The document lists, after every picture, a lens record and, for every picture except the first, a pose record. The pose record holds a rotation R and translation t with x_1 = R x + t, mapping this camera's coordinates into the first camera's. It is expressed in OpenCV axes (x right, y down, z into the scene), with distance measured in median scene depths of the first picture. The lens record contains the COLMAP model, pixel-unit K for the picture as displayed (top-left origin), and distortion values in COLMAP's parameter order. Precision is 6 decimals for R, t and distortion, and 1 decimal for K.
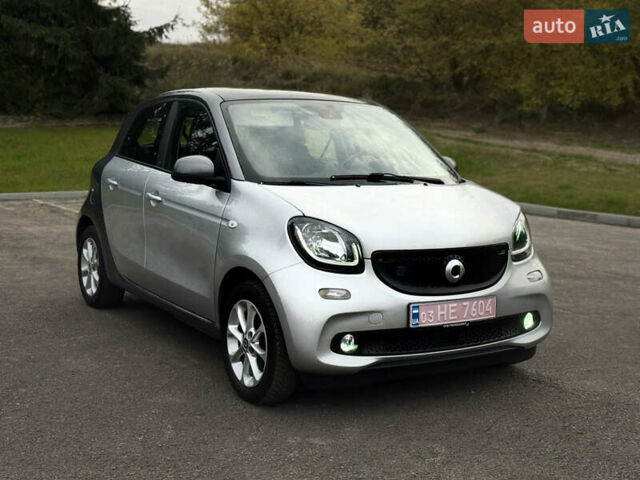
lens RADIAL K [[881.6, 0, 320.0], [0, 881.6, 240.0], [0, 0, 1]] dist [0.154926, -0.109055]
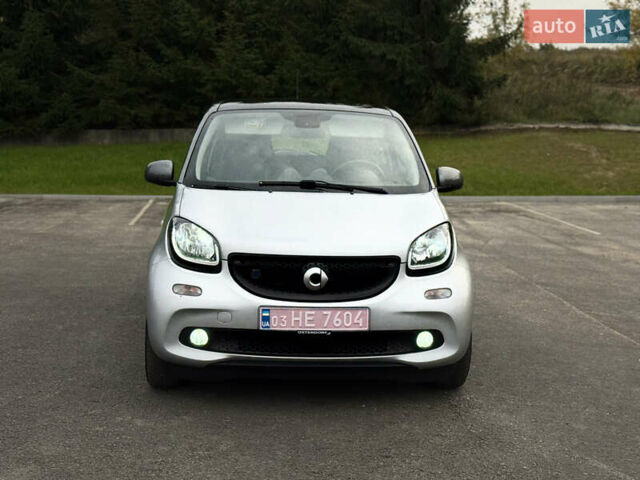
lens RADIAL K [[881.6, 0, 320.0], [0, 881.6, 240.0], [0, 0, 1]] dist [0.154926, -0.109055]
pose [[0.886689, 0.059429, -0.458532, 0.551553], [-0.064369, 0.997914, 0.004861, -0.012851], [0.457864, 0.025205, 0.888665, 0.099414]]
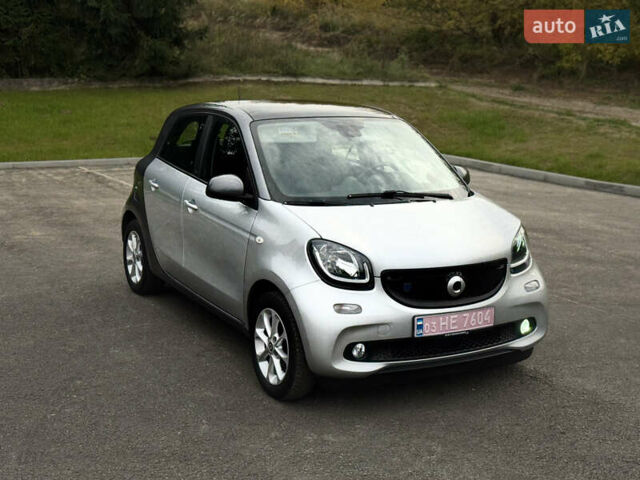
lens RADIAL K [[881.6, 0, 320.0], [0, 881.6, 240.0], [0, 0, 1]] dist [0.154926, -0.109055]
pose [[0.998980, 0.007123, -0.044584, 0.026574], [-0.004337, 0.998049, 0.062280, -0.083217], [0.044941, -0.062023, 0.997062, -0.111010]]
